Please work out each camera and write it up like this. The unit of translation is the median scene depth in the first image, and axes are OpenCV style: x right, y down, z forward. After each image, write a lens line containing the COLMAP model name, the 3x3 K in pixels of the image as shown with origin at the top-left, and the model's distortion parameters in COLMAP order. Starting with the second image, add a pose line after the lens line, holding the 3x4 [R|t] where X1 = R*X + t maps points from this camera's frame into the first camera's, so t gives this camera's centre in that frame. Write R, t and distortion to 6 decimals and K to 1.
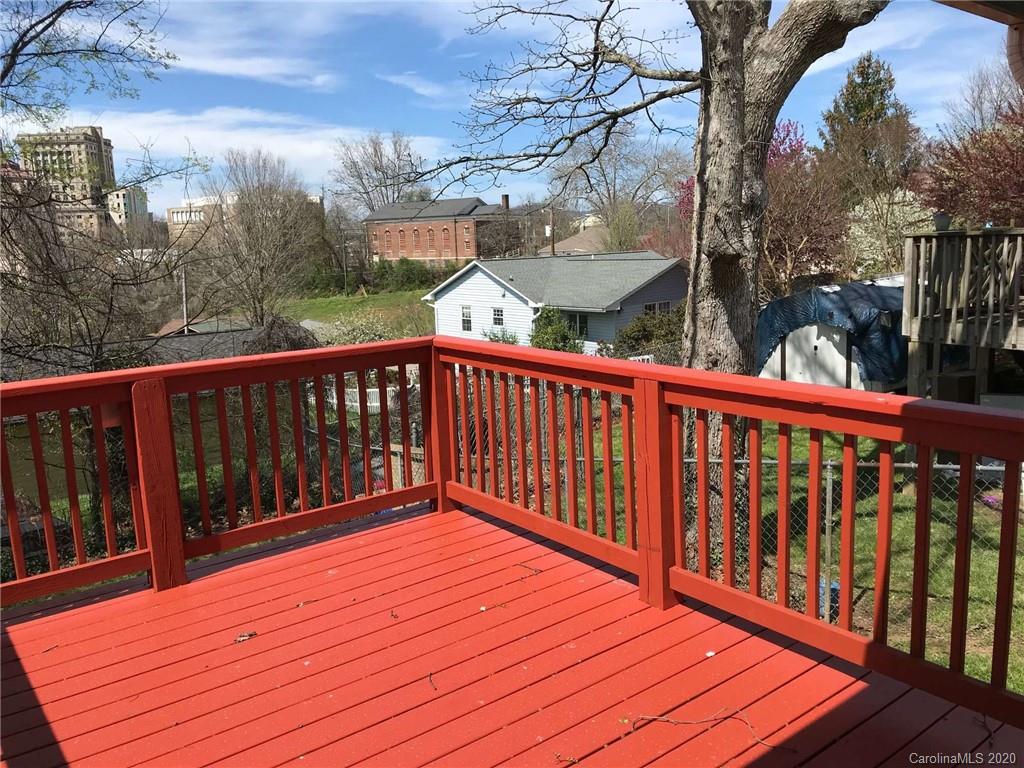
lens RADIAL K [[842.6, 0, 512.0], [0, 842.6, 384.0], [0, 0, 1]] dist [0.035446, -0.036616]
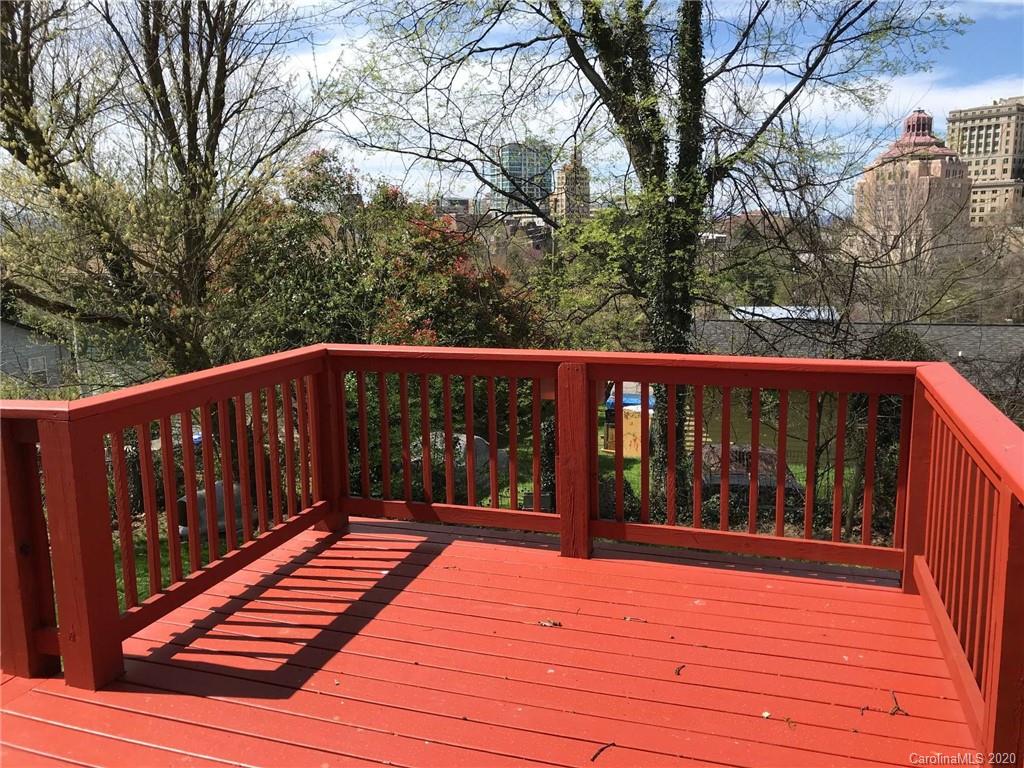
lens RADIAL K [[842.6, 0, 512.0], [0, 842.6, 384.0], [0, 0, 1]] dist [0.035446, -0.036616]
pose [[0.559637, 0.170094, -0.811094, 0.373571], [-0.147469, 0.983530, 0.104506, -0.073832], [0.815512, 0.061126, 0.575504, 0.302415]]
